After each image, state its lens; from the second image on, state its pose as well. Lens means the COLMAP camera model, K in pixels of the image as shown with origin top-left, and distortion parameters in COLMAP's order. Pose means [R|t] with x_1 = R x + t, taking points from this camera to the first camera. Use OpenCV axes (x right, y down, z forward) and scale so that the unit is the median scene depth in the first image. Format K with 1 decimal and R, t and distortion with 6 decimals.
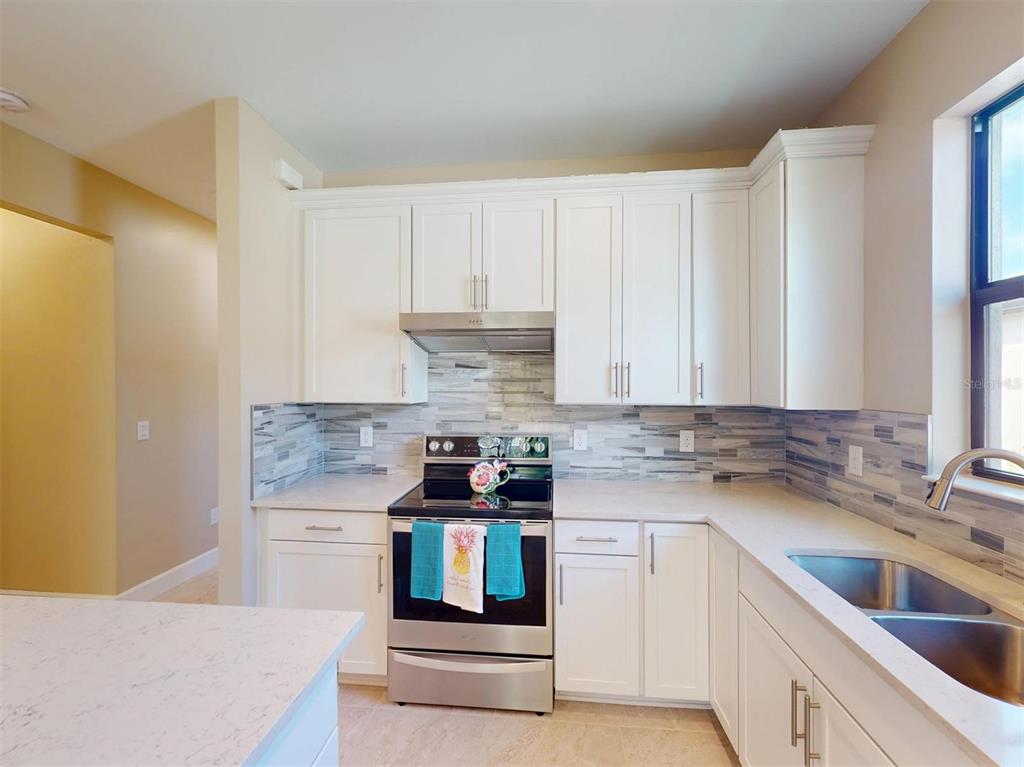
lens RADIAL K [[431.8, 0, 511.7], [0, 431.8, 385.5], [0, 0, 1]] dist [0.000112, 0.000202]
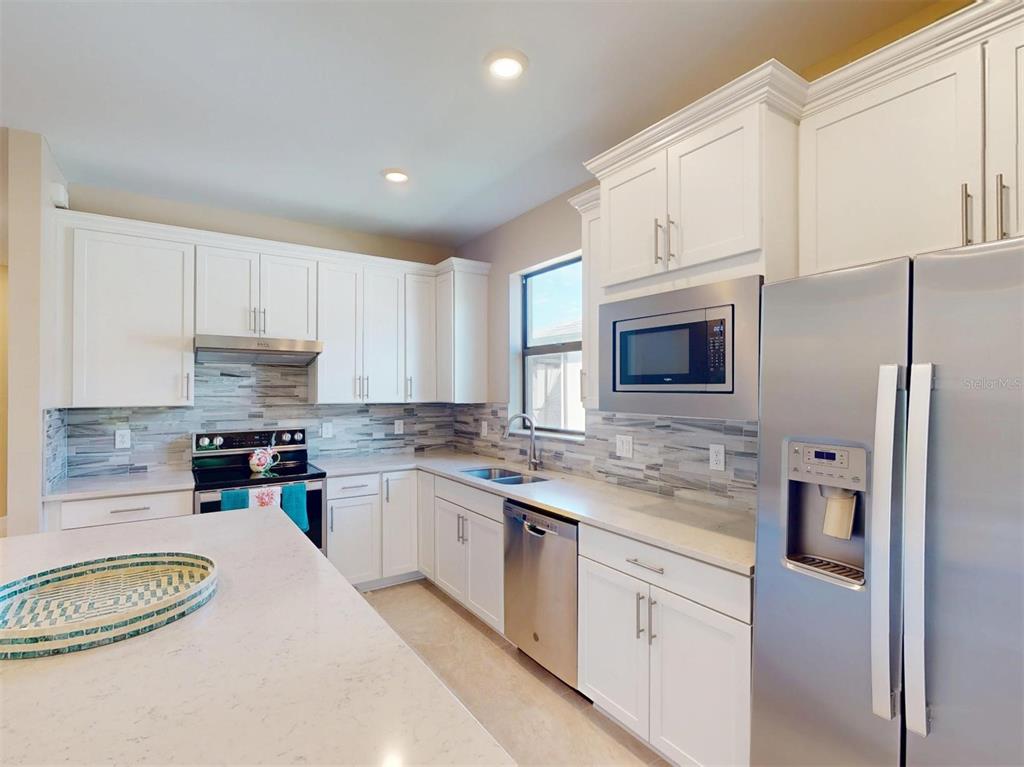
lens RADIAL K [[500.4, 0, 512.8], [0, 500.4, 385.7], [0, 0, 1]] dist [0.000441, -0.000353]
pose [[0.771399, 0.004103, 0.636338, -0.416443], [0.002051, 0.999958, -0.008934, -0.000844], [-0.636348, 0.008197, 0.771358, -0.631086]]
